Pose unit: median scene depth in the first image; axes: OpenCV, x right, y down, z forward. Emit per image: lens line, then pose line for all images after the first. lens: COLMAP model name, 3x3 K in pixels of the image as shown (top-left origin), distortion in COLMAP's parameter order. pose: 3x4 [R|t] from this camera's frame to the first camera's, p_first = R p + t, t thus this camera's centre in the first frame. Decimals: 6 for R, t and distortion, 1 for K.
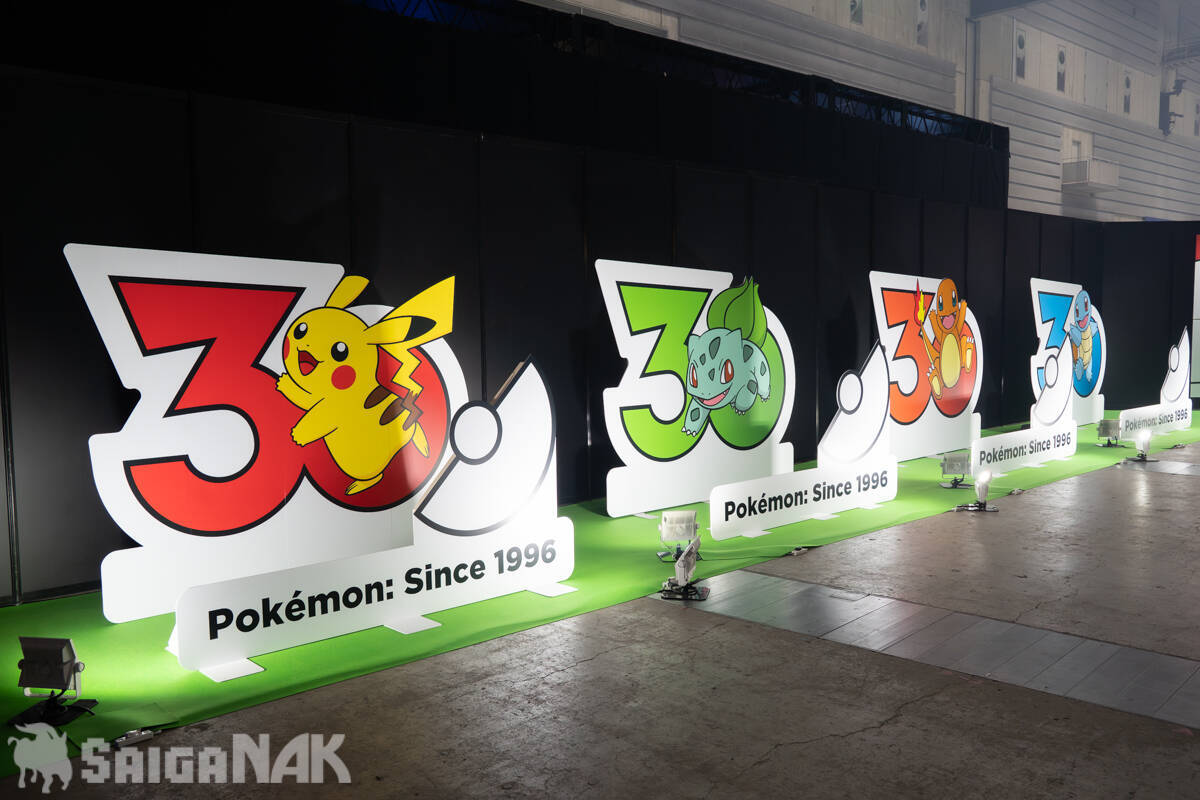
lens RADIAL K [[1022.1, 0, 601.0], [0, 1022.1, 402.4], [0, 0, 1]] dist [0.036627, -0.026450]
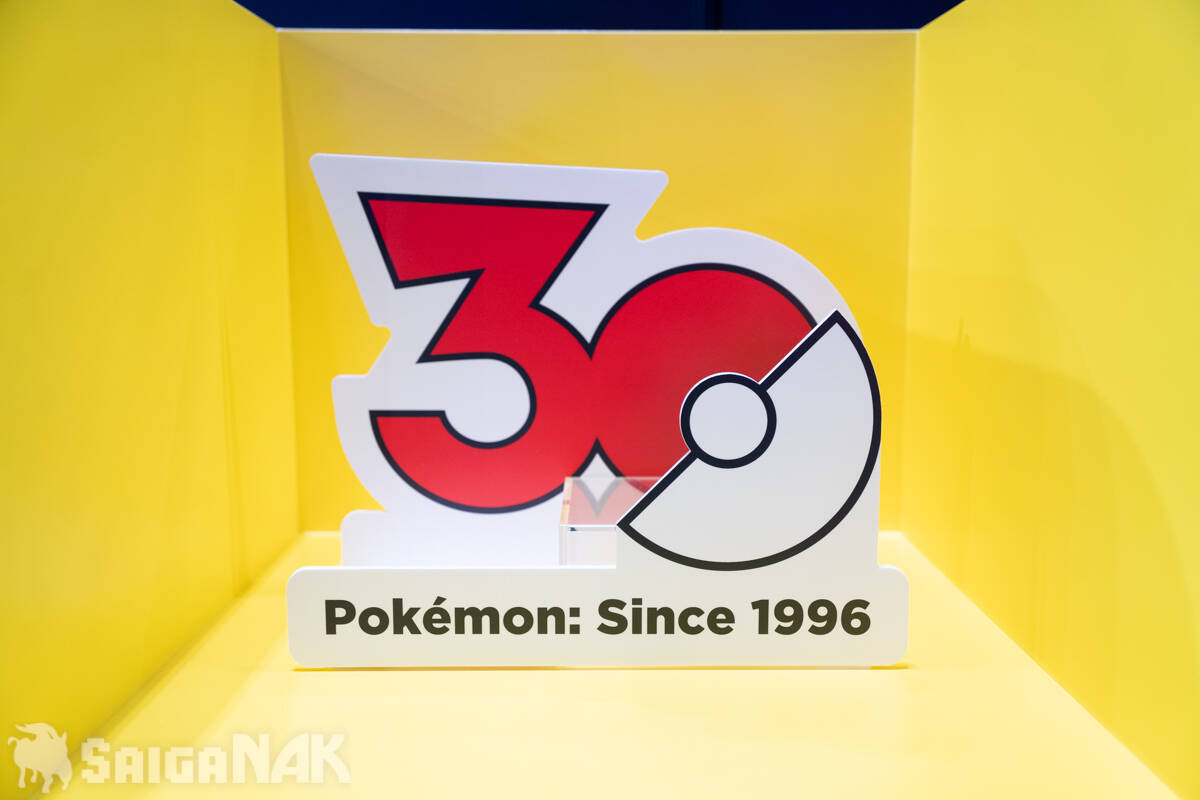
lens RADIAL K [[1259.6, 0, 570.1], [0, 1259.6, 435.2], [0, 0, 1]] dist [0.050882, 0.000000]
pose [[0.738897, 0.117048, -0.663574, 0.366297], [-0.069403, 0.992780, 0.097836, -0.036681], [0.670234, -0.026237, 0.741686, 0.325164]]
